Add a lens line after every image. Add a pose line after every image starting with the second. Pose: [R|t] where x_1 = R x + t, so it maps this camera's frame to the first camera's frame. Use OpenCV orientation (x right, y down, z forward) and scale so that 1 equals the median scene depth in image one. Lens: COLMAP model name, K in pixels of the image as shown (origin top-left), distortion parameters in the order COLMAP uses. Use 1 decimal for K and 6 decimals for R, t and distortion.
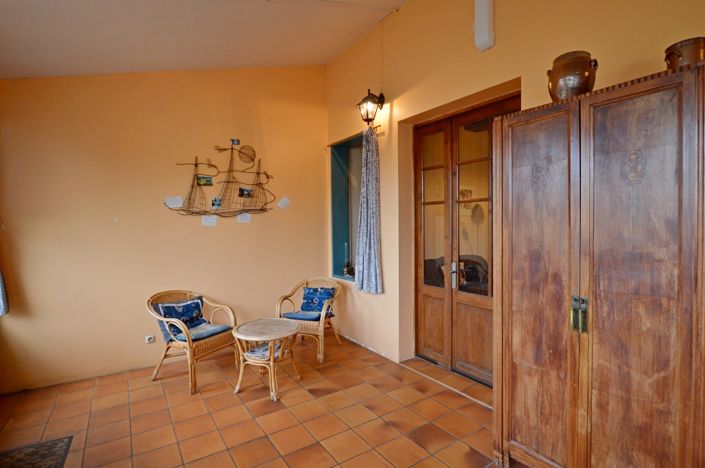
lens RADIAL K [[347.7, 0, 352.5], [0, 347.7, 234.0], [0, 0, 1]] dist [-0.022626, -0.000471]
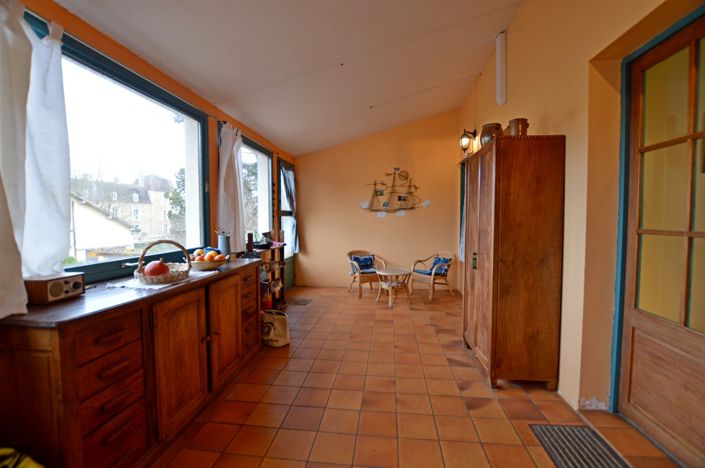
lens RADIAL K [[316.0, 0, 352.5], [0, 316.0, 234.0], [0, 0, 1]] dist [-0.031950, 0.000244]
pose [[0.759778, 0.040202, -0.648939, 0.550246], [-0.027968, 0.999184, 0.029154, 0.018971], [0.649581, -0.004000, 0.760282, -0.357797]]
